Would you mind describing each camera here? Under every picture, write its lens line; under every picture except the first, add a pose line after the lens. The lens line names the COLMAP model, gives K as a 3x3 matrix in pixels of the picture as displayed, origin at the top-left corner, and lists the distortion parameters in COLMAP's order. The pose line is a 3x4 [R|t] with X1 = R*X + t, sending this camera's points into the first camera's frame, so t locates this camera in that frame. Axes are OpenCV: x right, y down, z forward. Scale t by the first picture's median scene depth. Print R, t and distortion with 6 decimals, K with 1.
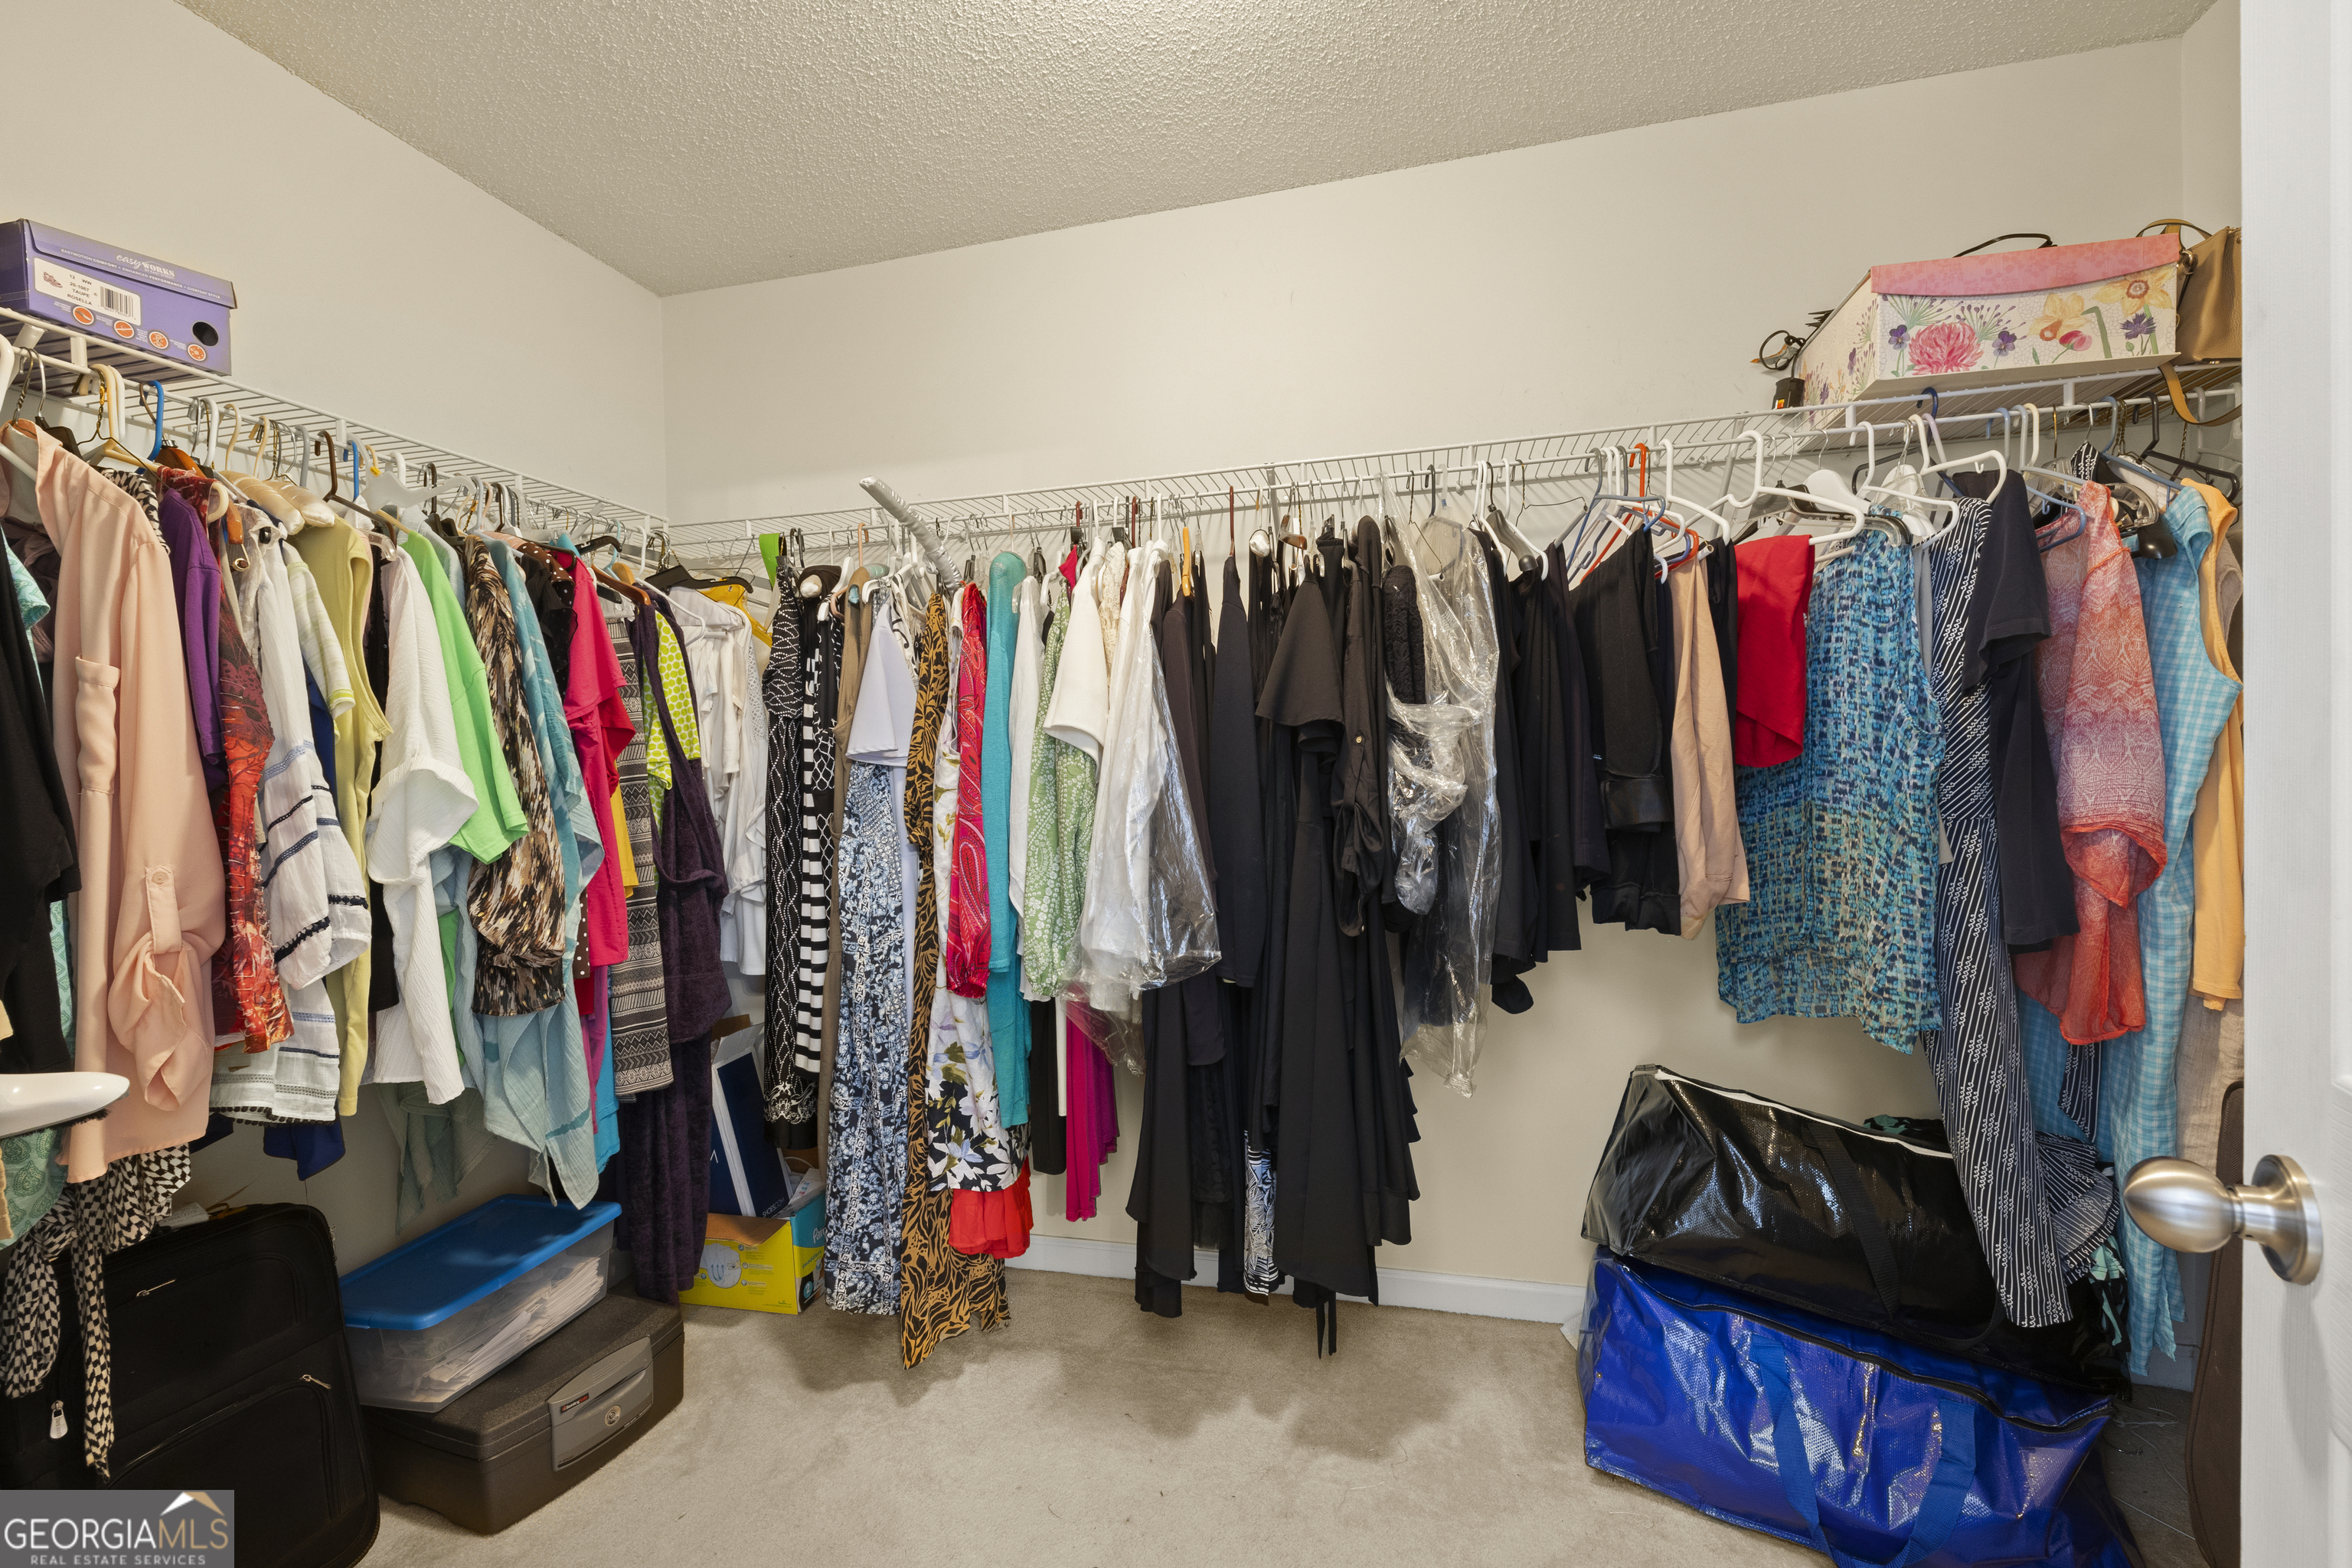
lens RADIAL K [[989.2, 0, 1185.9], [0, 989.2, 775.6], [0, 0, 1]] dist [0.000261, -0.000017]
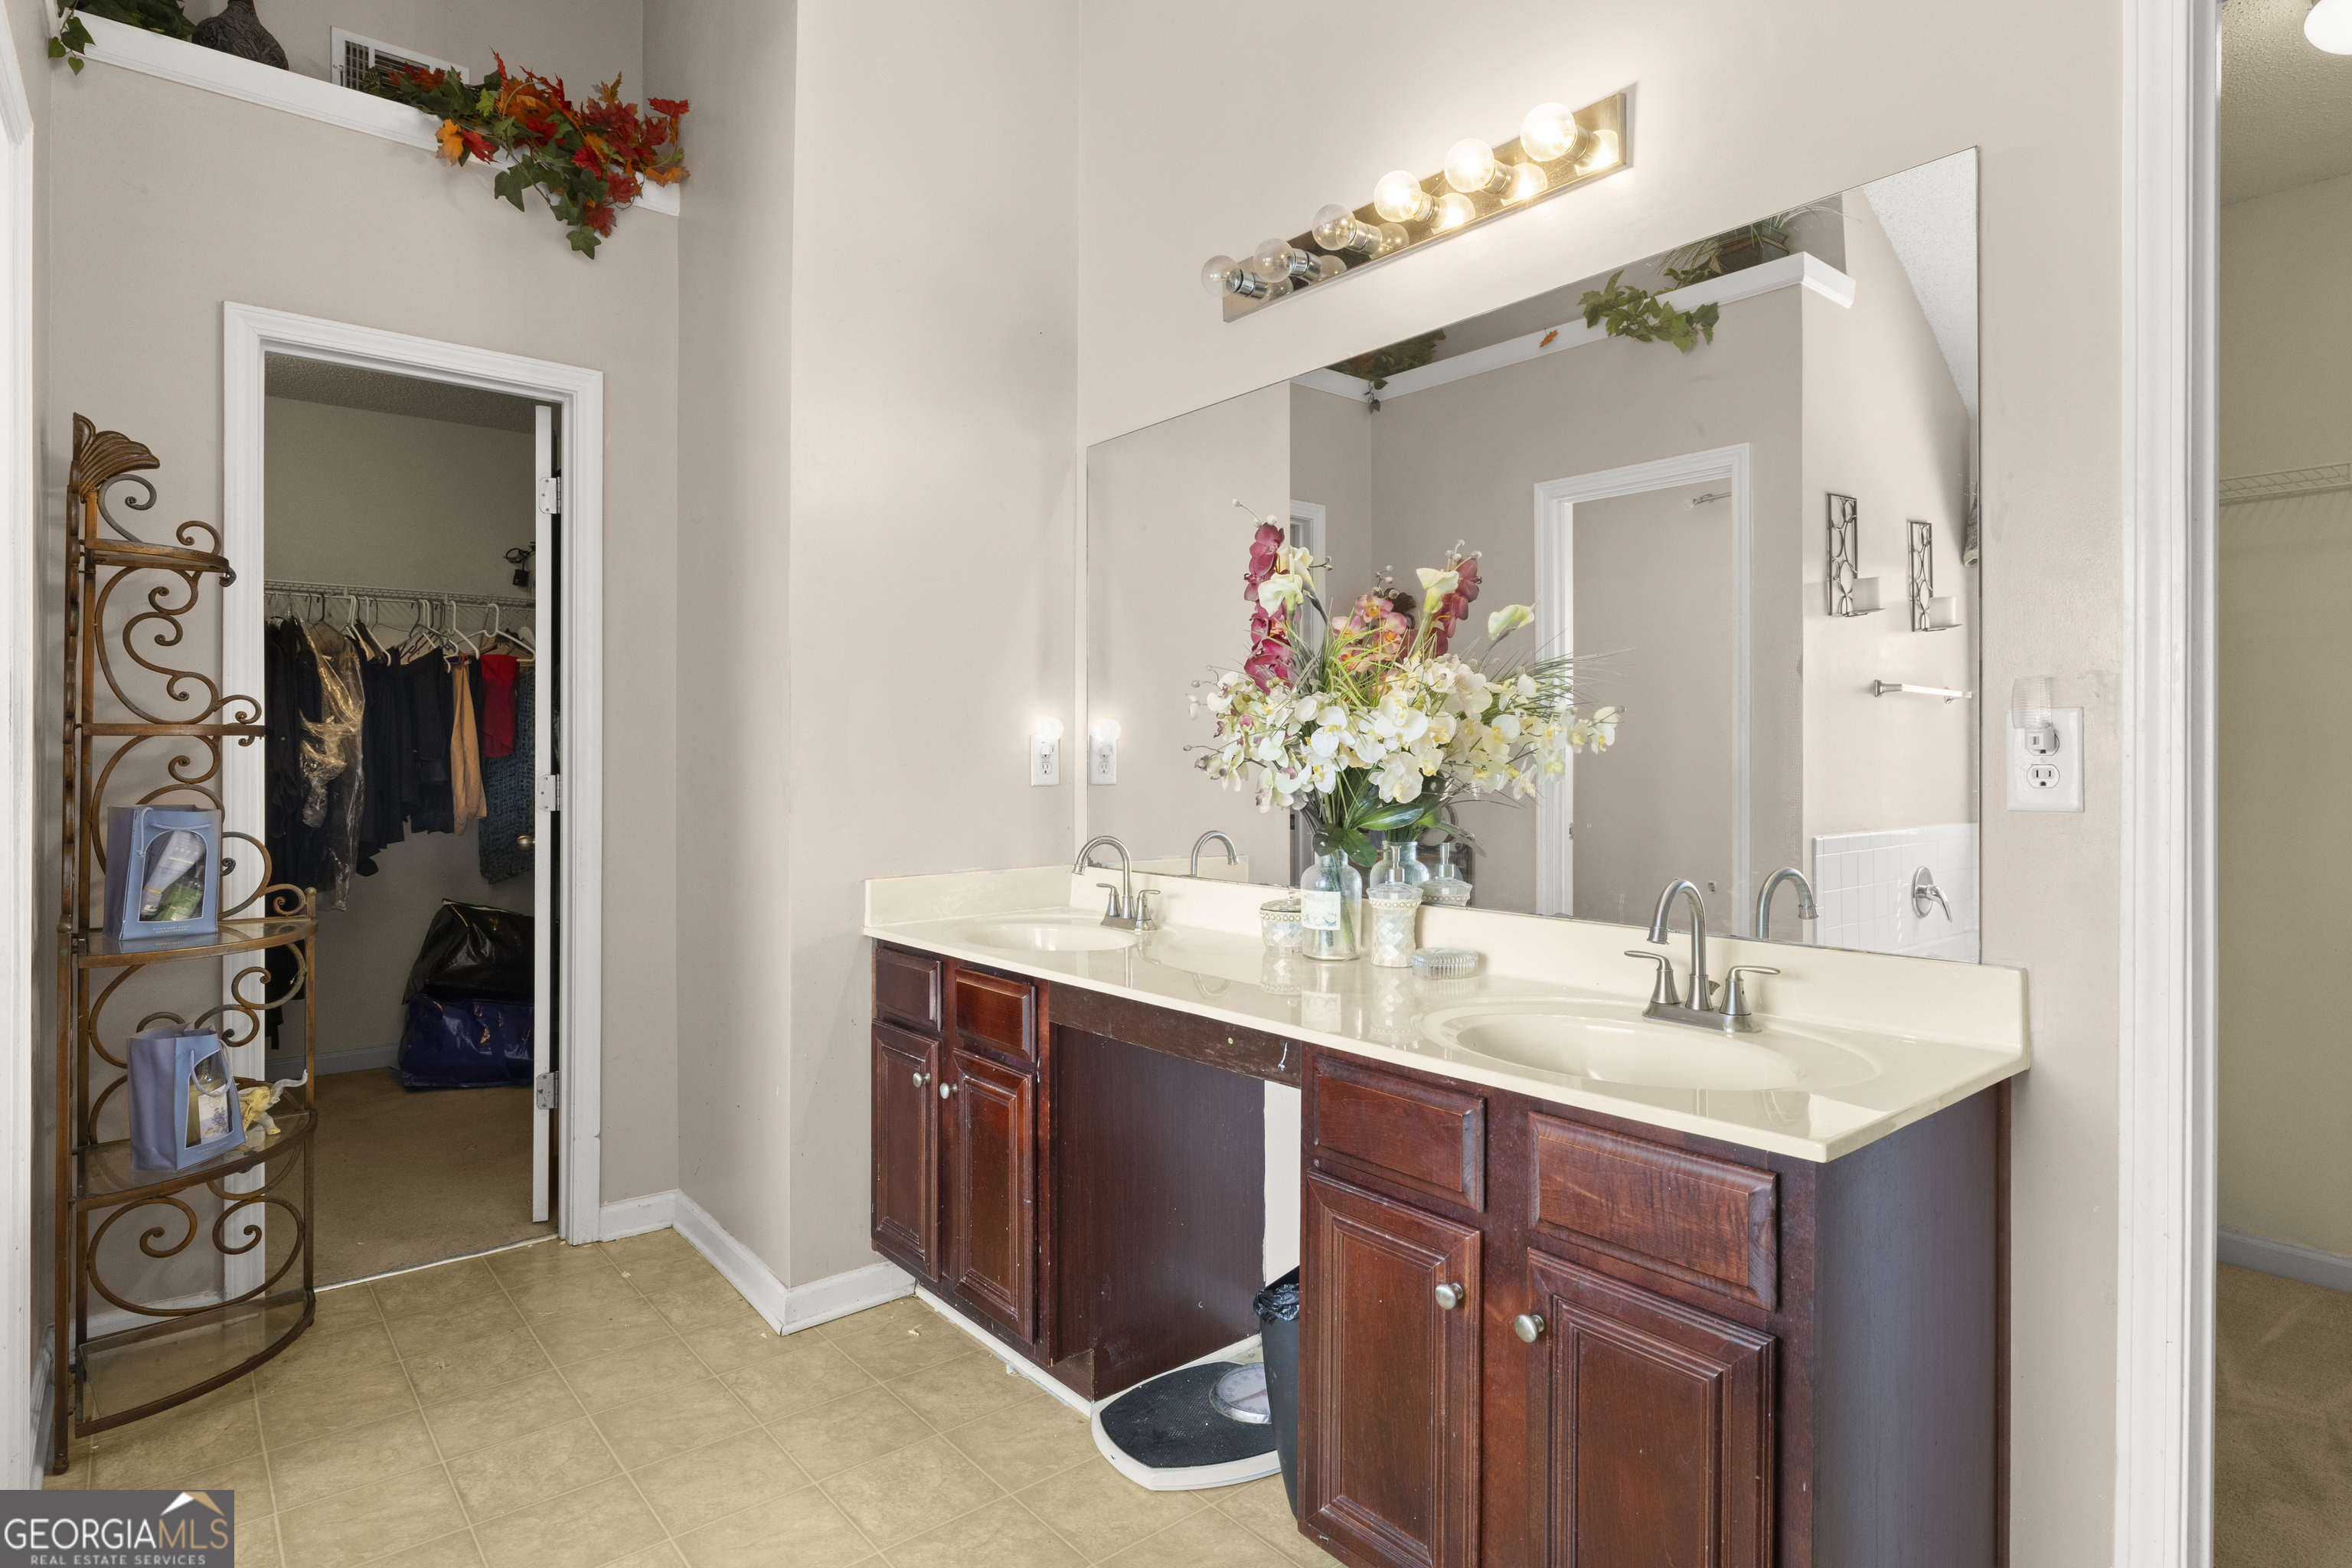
lens RADIAL K [[1248.7, 0, 1182.2], [0, 1248.7, 787.5], [0, 0, 1]] dist [-0.000336, 0.000615]
pose [[0.596841, 0.004666, 0.802346, -0.759062], [-0.021920, 0.999705, 0.010492, -0.004103], [-0.802060, -0.023849, 0.596767, -1.943952]]
